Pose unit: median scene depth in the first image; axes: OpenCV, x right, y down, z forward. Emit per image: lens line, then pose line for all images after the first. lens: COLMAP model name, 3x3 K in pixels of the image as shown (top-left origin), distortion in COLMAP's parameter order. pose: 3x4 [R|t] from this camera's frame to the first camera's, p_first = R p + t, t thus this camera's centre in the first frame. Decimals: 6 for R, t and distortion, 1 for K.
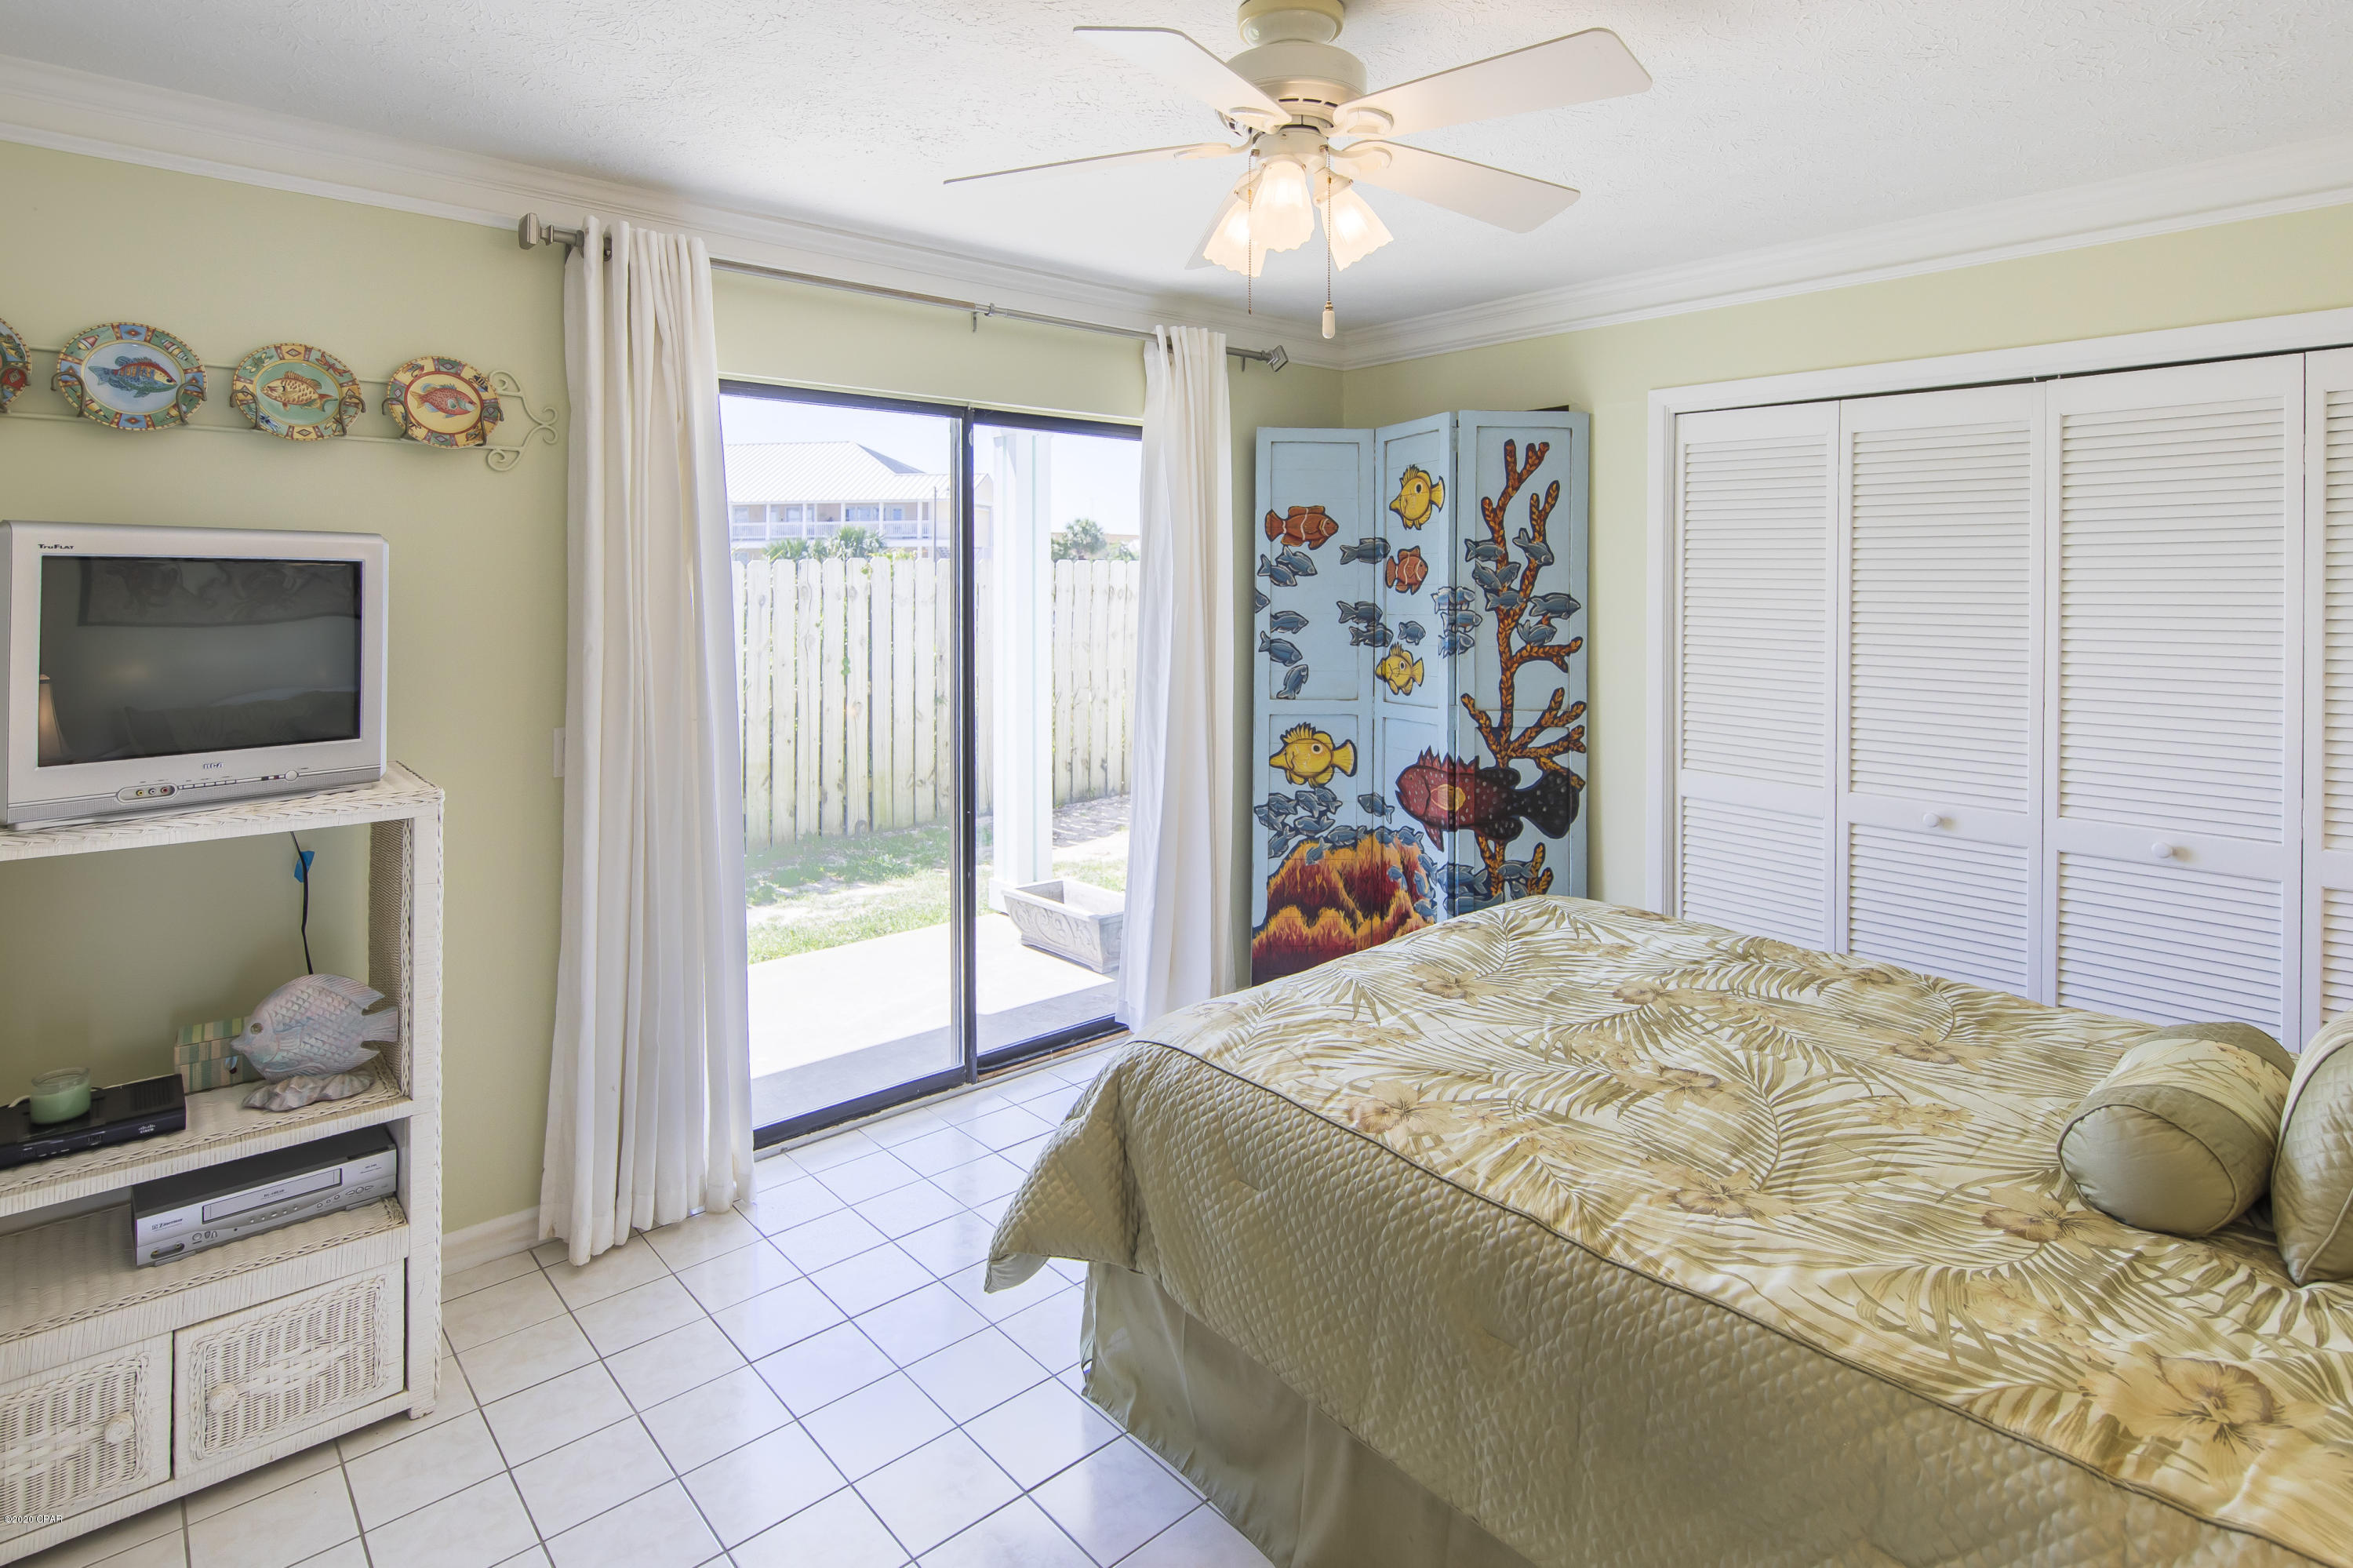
lens RADIAL K [[1190.9, 0, 1219.0], [0, 1190.9, 784.9], [0, 0, 1]] dist [0.010848, 0.000075]
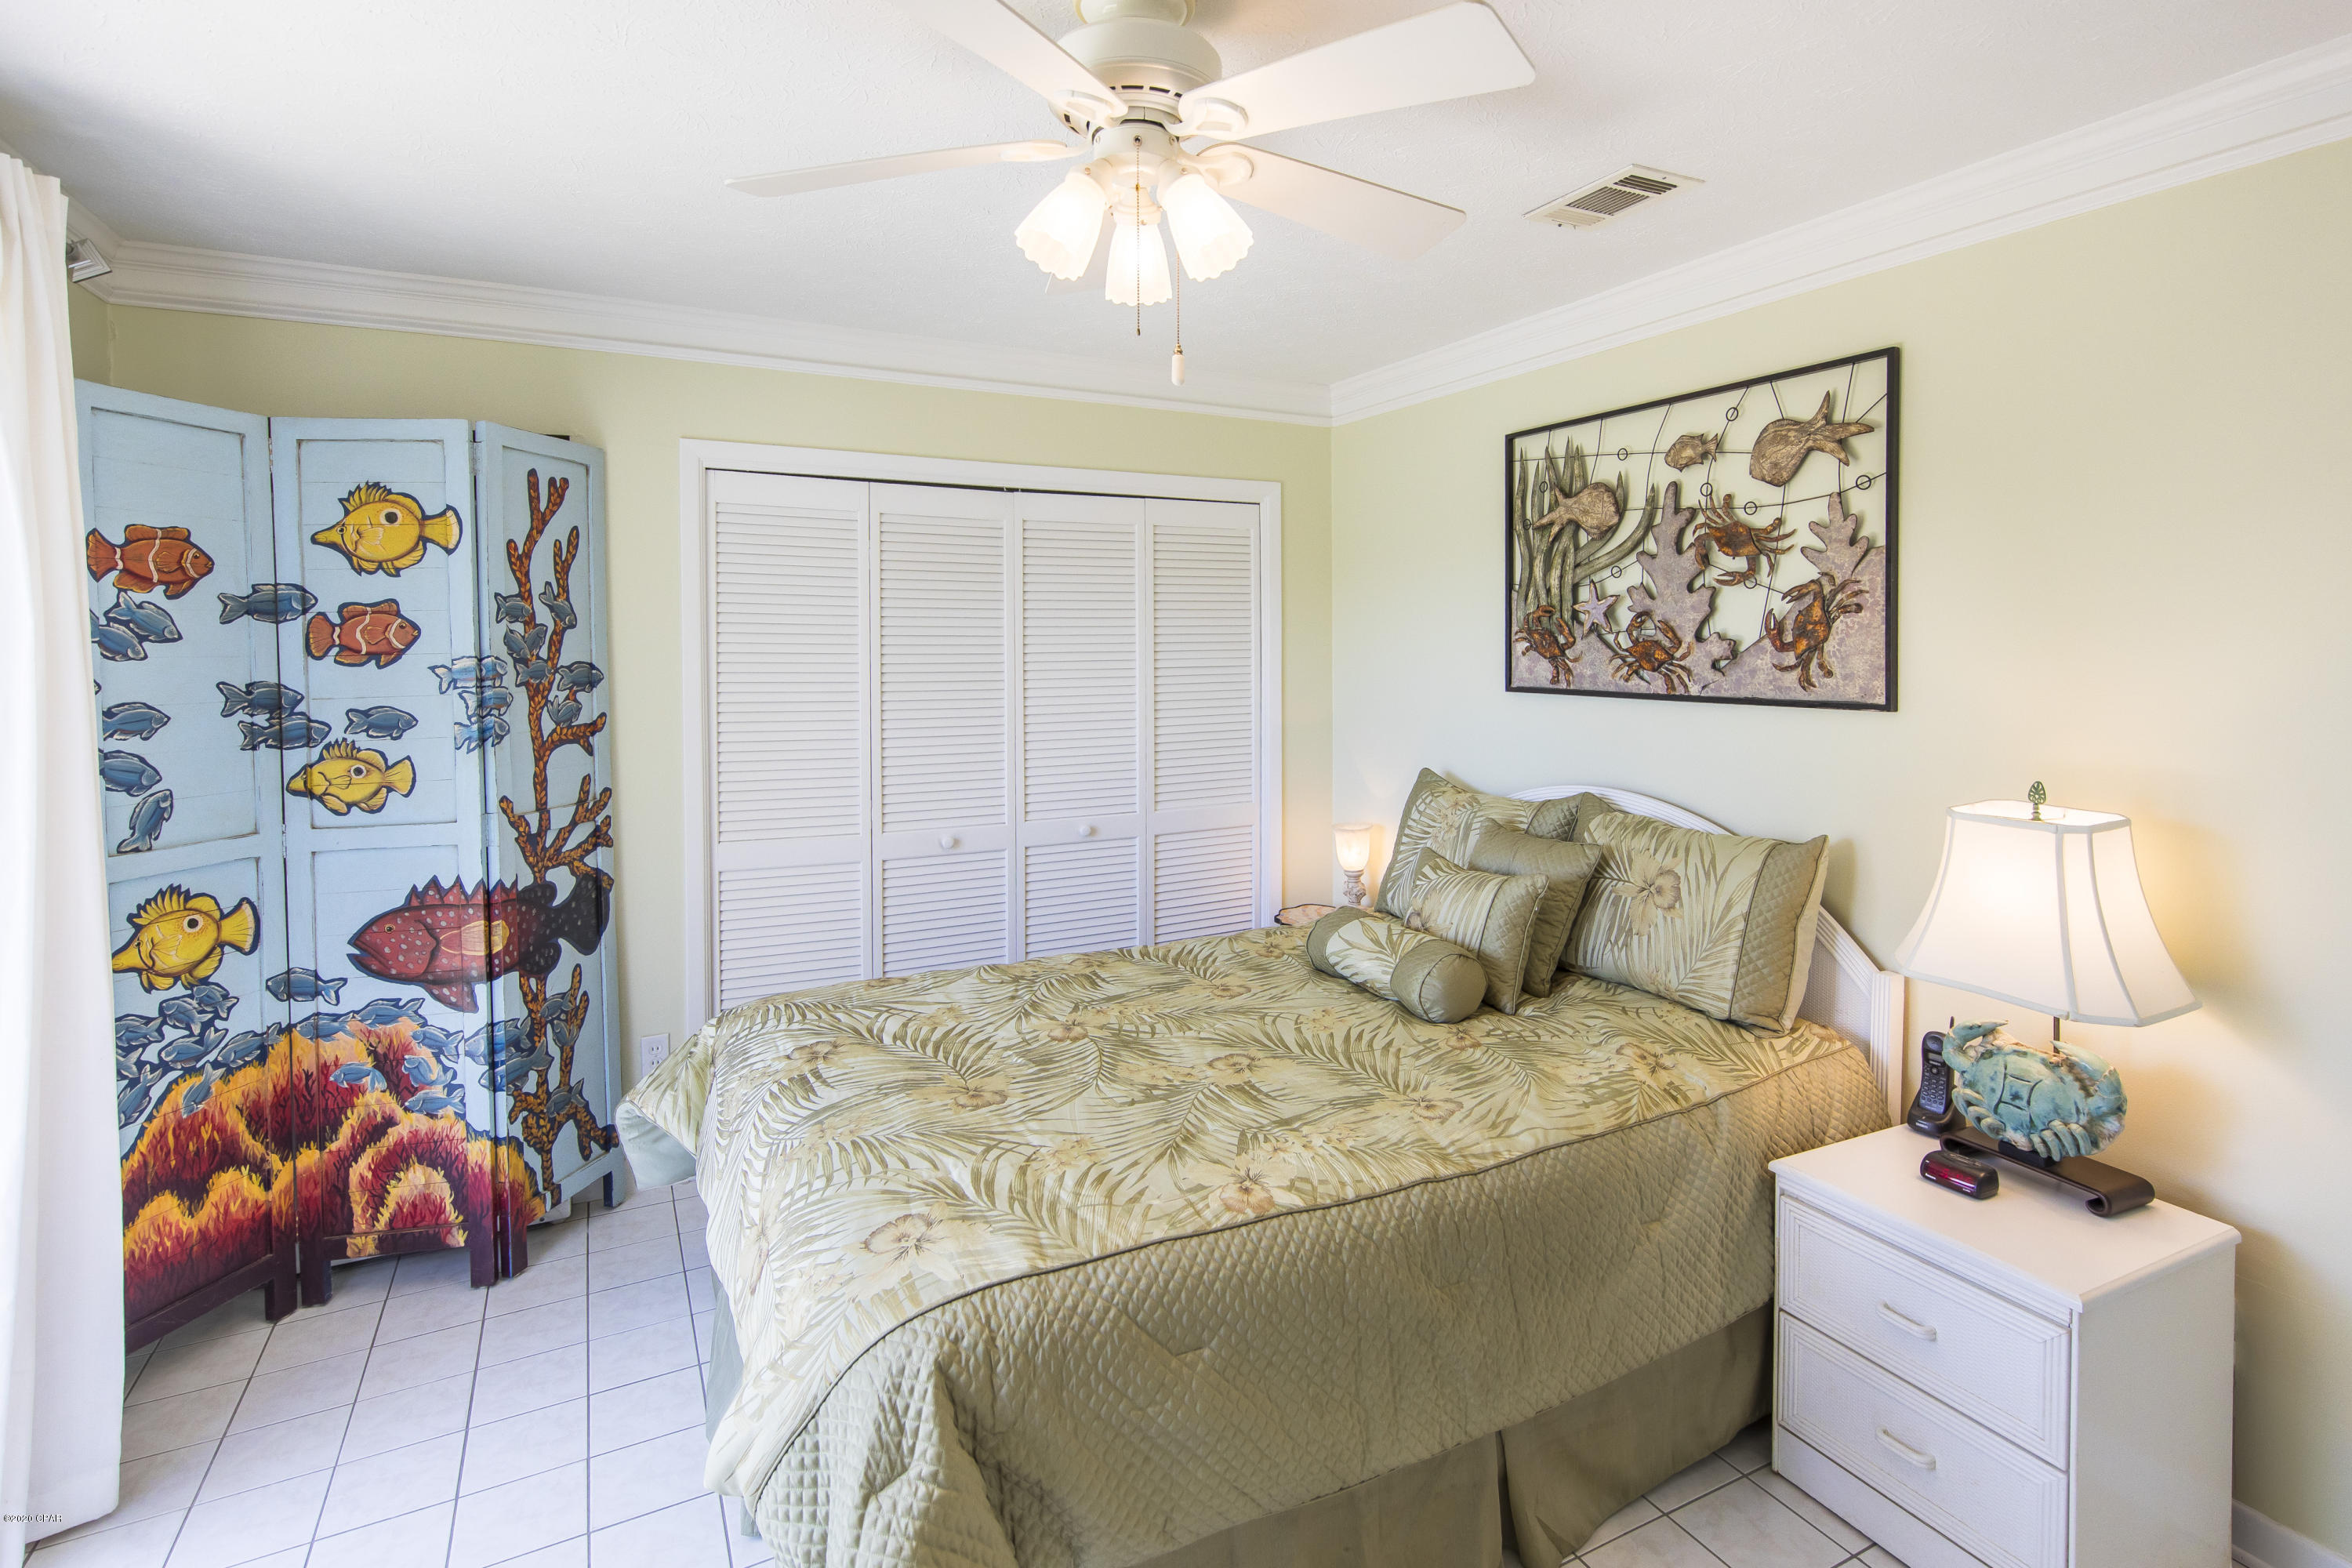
lens RADIAL K [[1150.4, 0, 1179.0], [0, 1150.4, 823.2], [0, 0, 1]] dist [0.003319, 0.000014]
pose [[0.264265, -0.156402, 0.951684, -0.370126], [0.165689, 0.979455, 0.114957, -0.070991], [-0.950111, 0.127304, 0.284750, 0.375002]]
